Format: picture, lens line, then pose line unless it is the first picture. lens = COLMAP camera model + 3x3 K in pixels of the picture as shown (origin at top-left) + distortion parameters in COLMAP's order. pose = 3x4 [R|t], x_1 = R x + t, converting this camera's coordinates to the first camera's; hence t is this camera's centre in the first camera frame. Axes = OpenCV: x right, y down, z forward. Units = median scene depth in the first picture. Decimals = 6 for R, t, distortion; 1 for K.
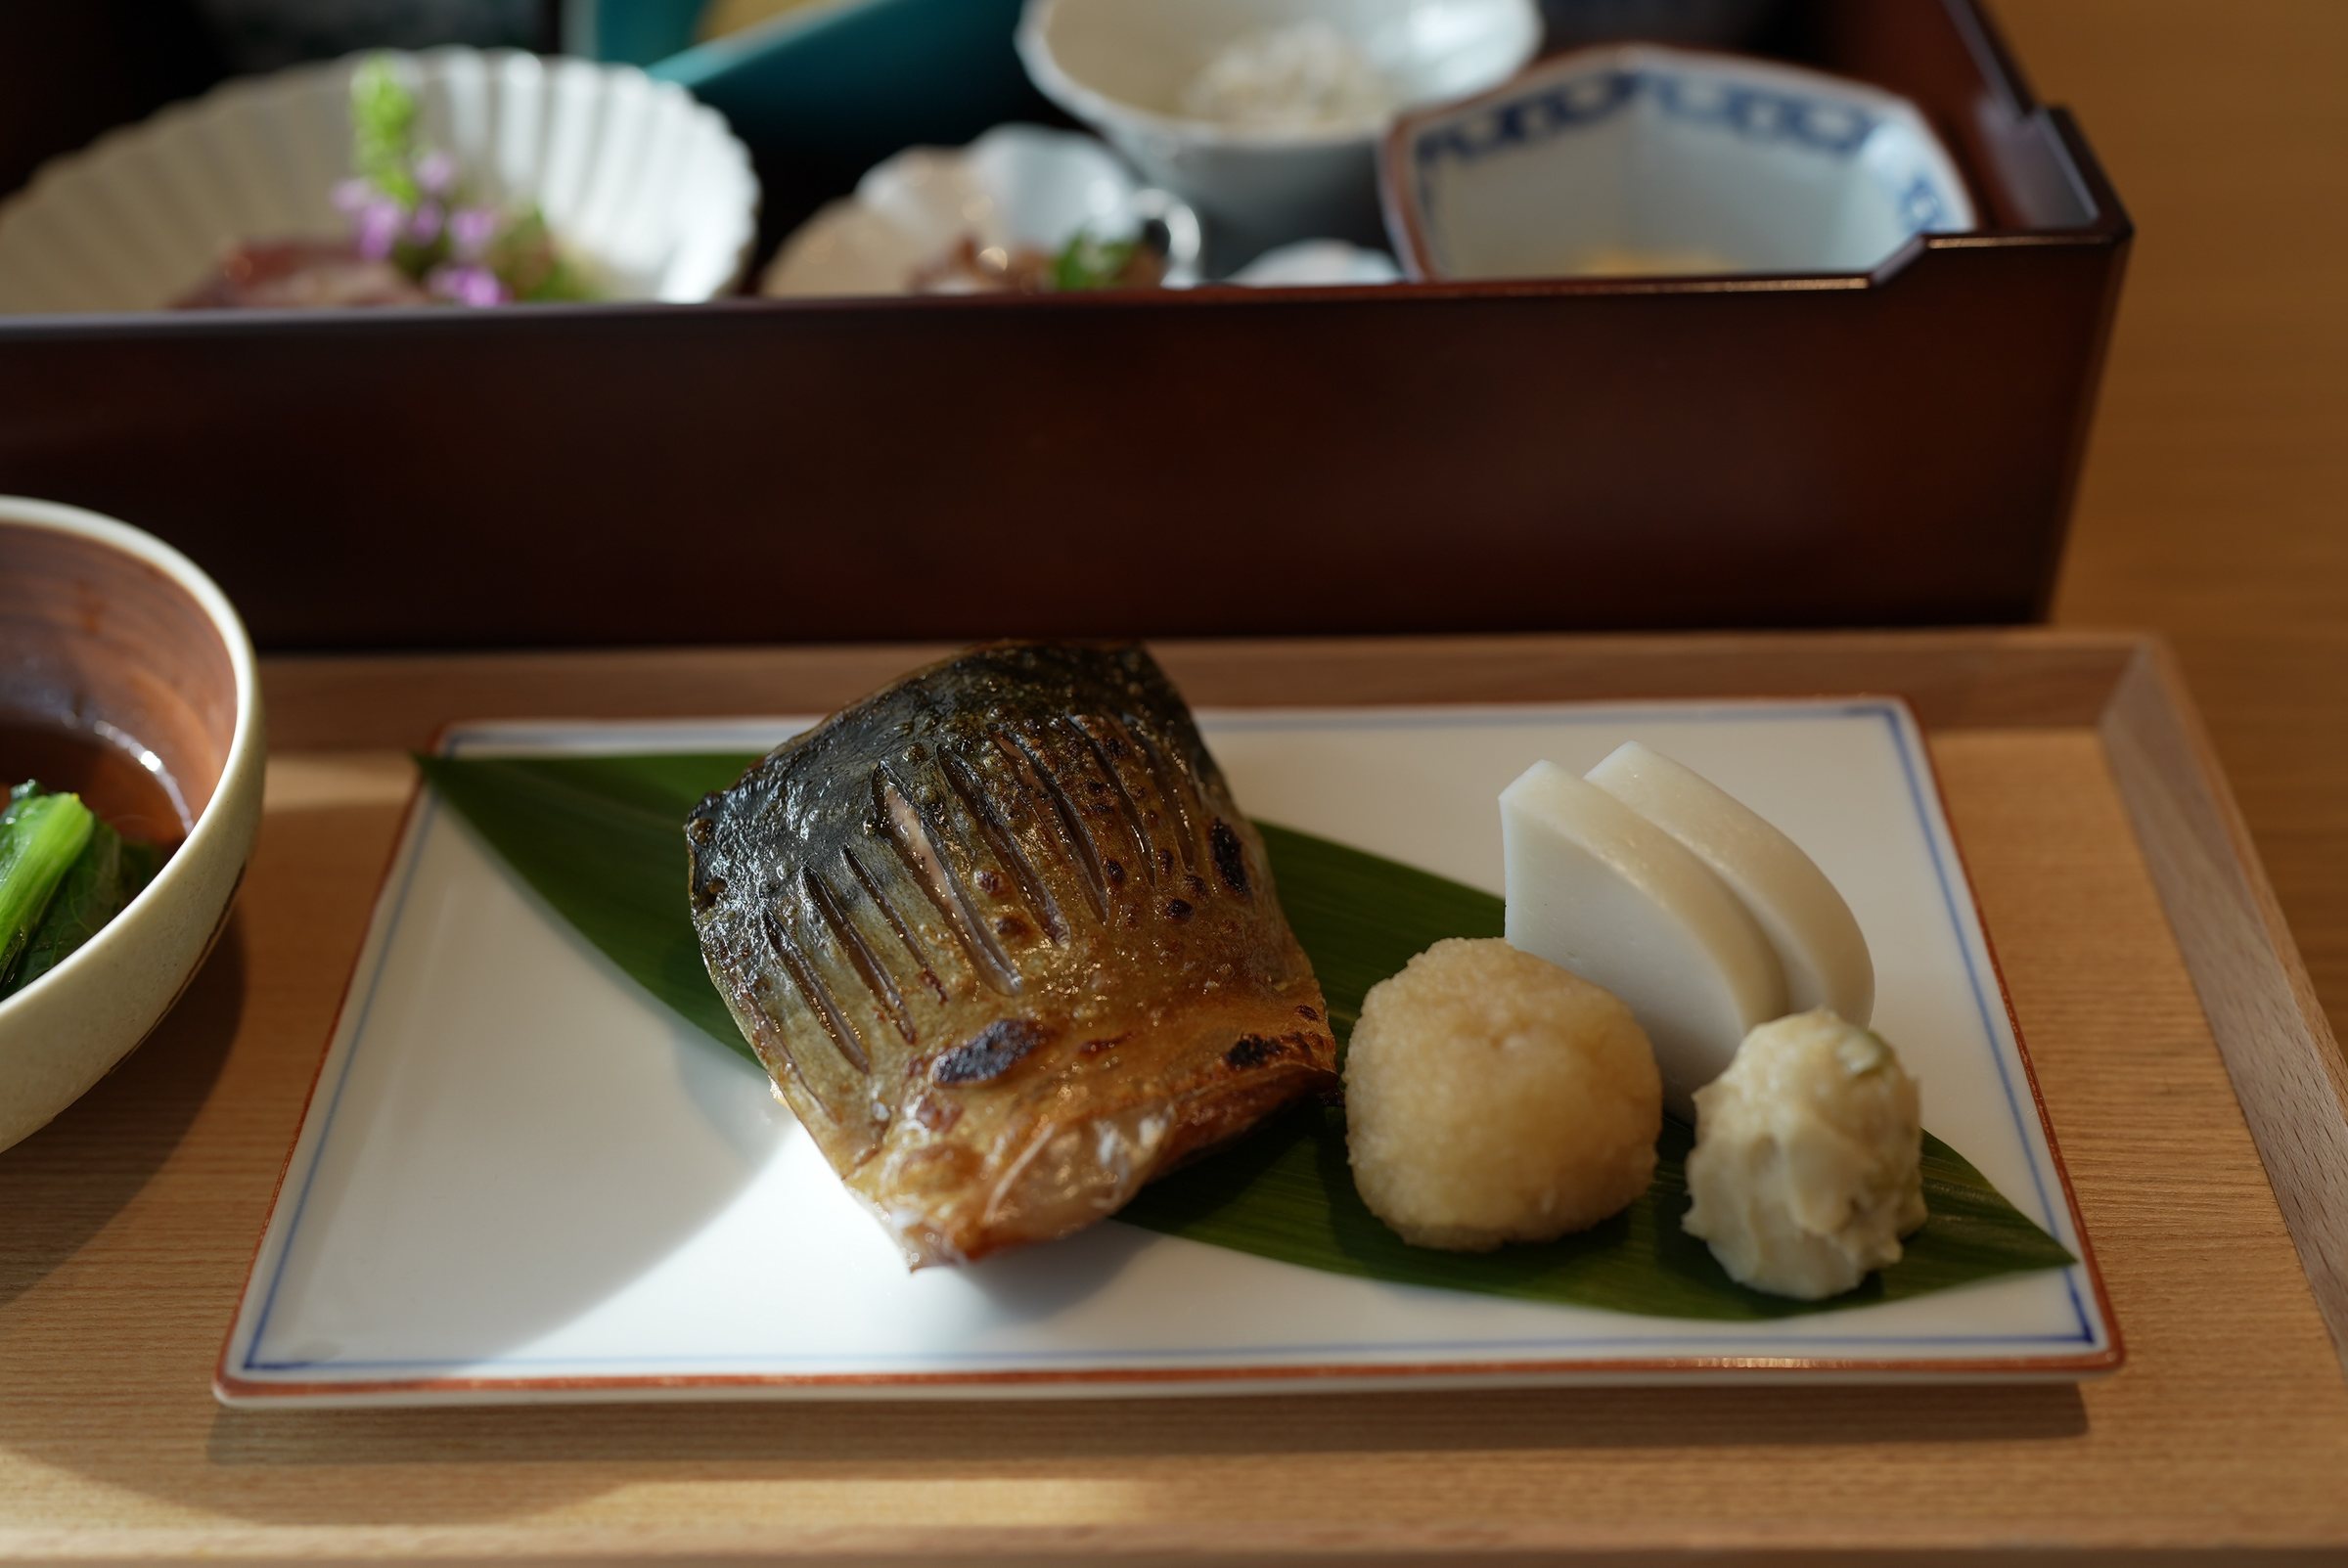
lens RADIAL K [[2603.6, 0, 1174.0], [0, 2603.6, 784.0], [0, 0, 1]] dist [-0.018411, -0.005995]
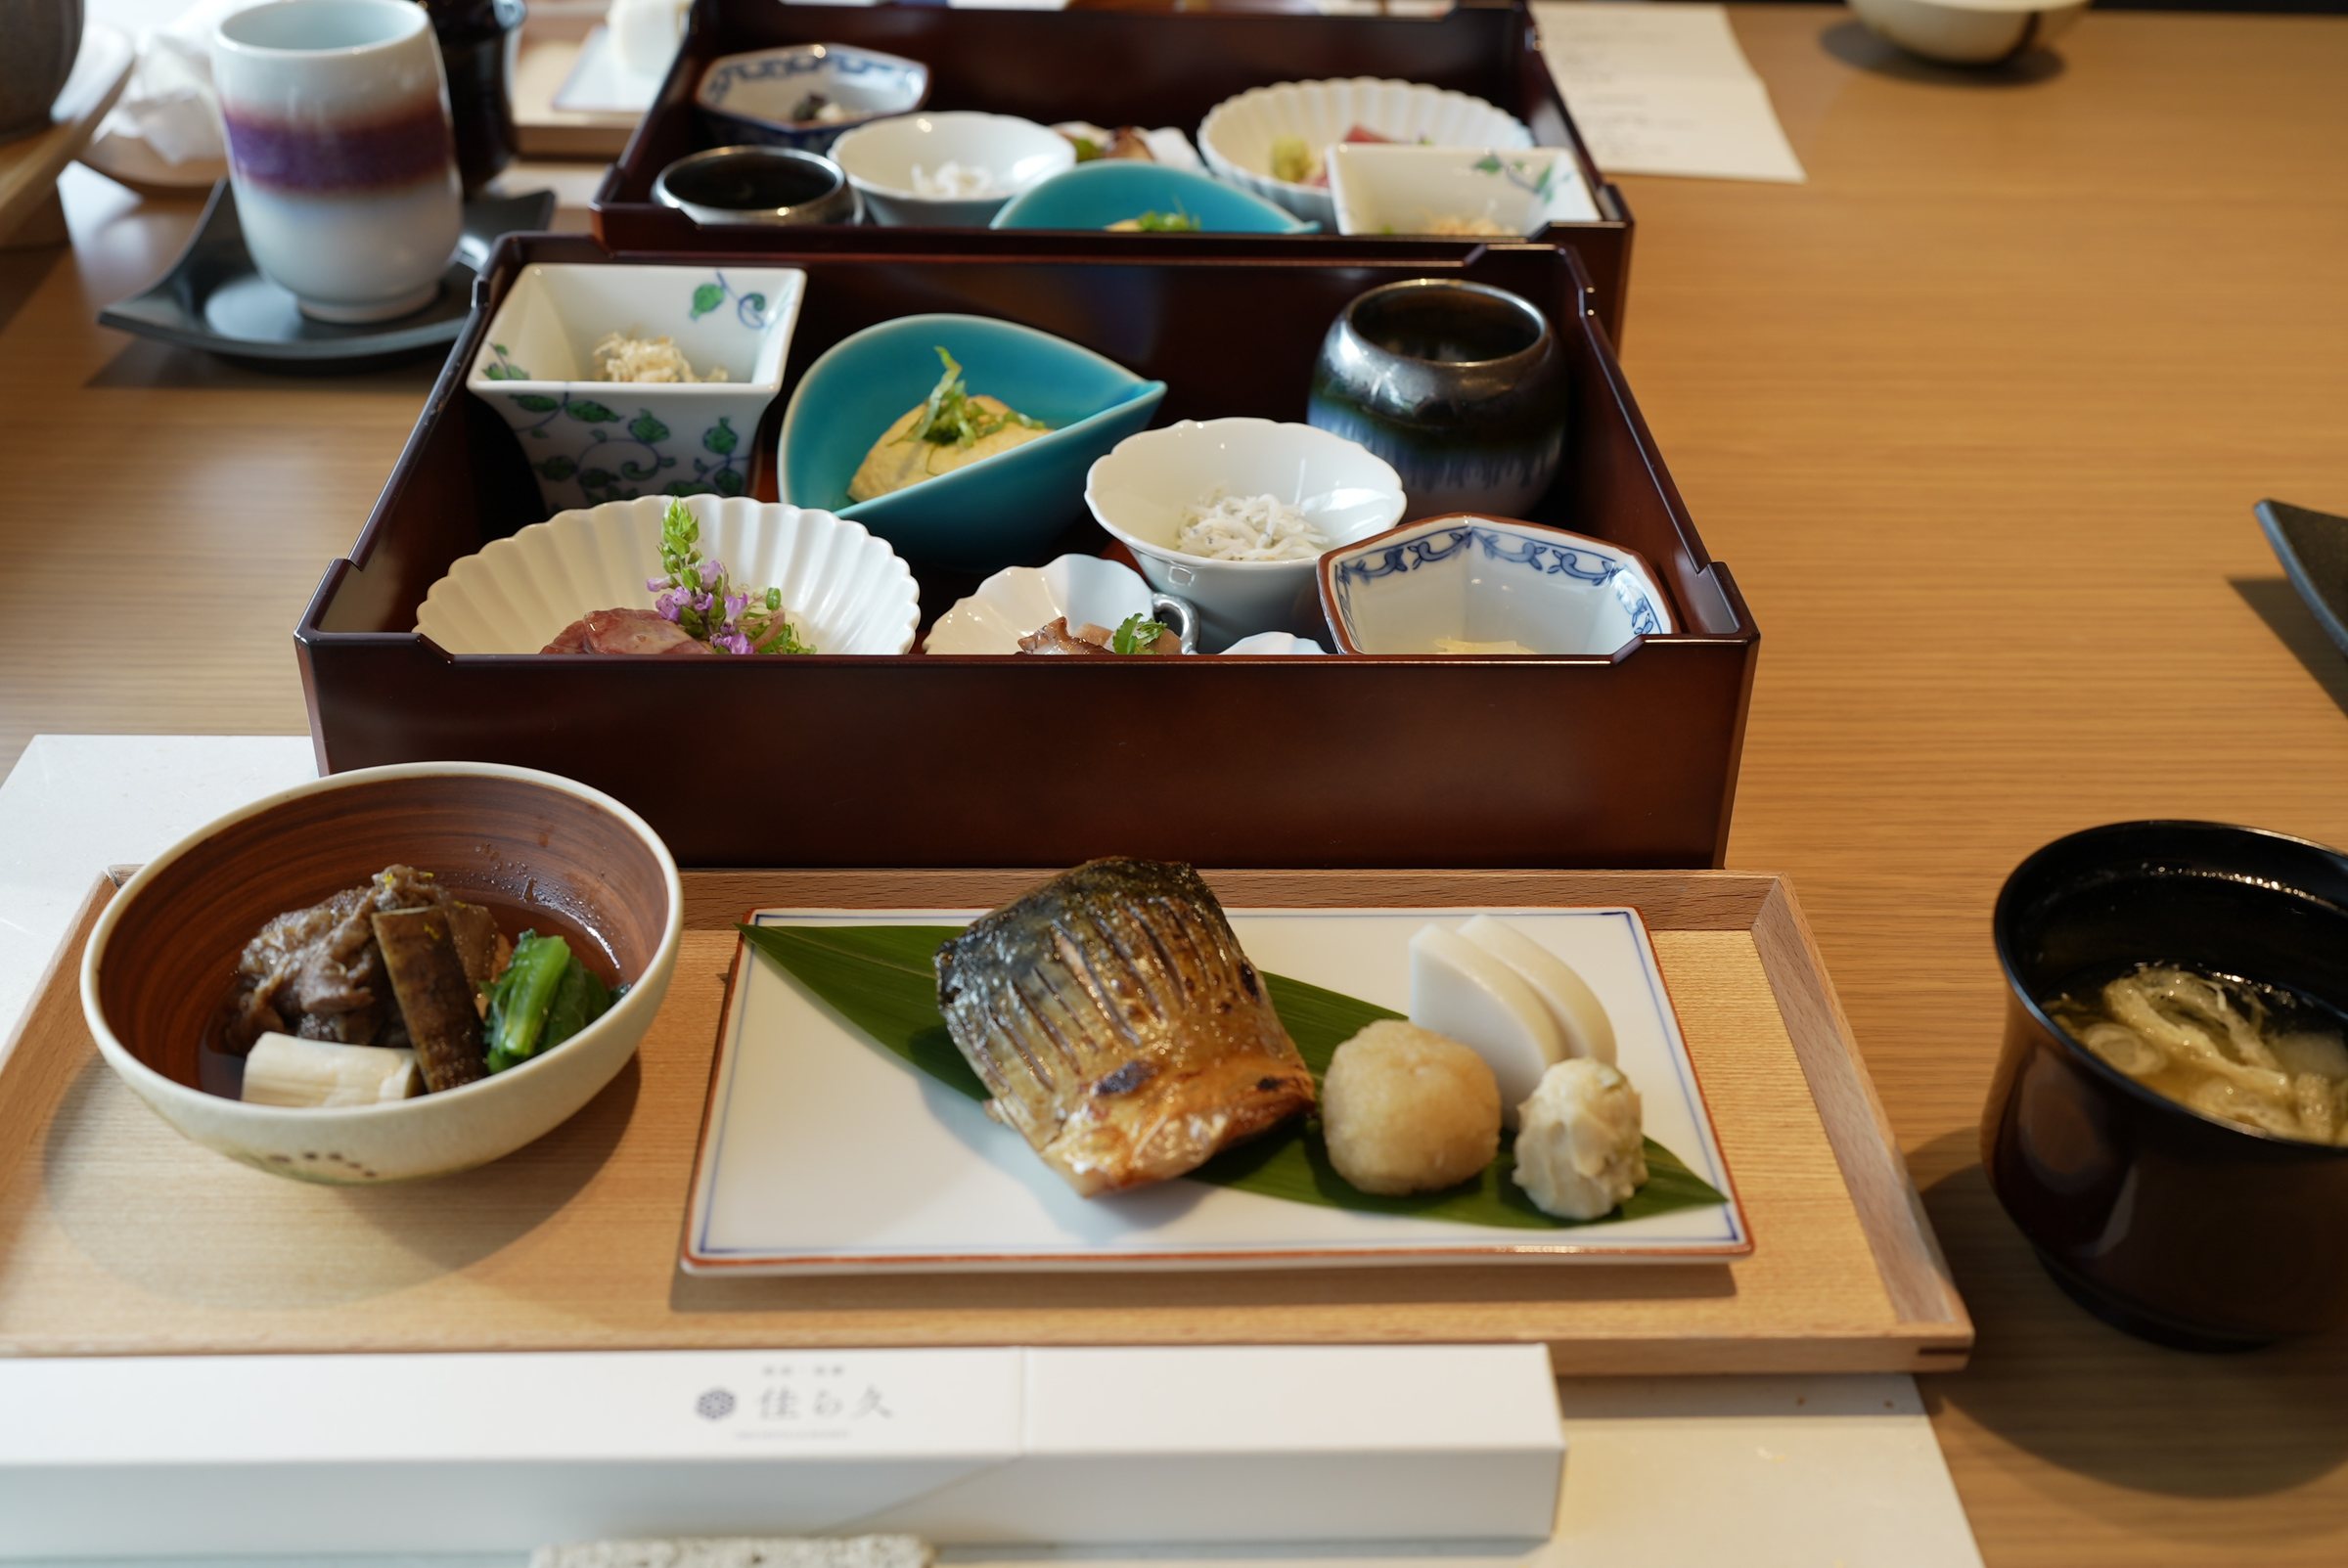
lens RADIAL K [[2603.6, 0, 1174.0], [0, 2603.6, 784.0], [0, 0, 1]] dist [-0.018411, -0.005995]
pose [[0.996322, 0.021352, 0.082986, -0.182228], [-0.009833, 0.990547, -0.136821, 0.141069], [-0.085123, 0.135502, 0.987114, -0.747037]]
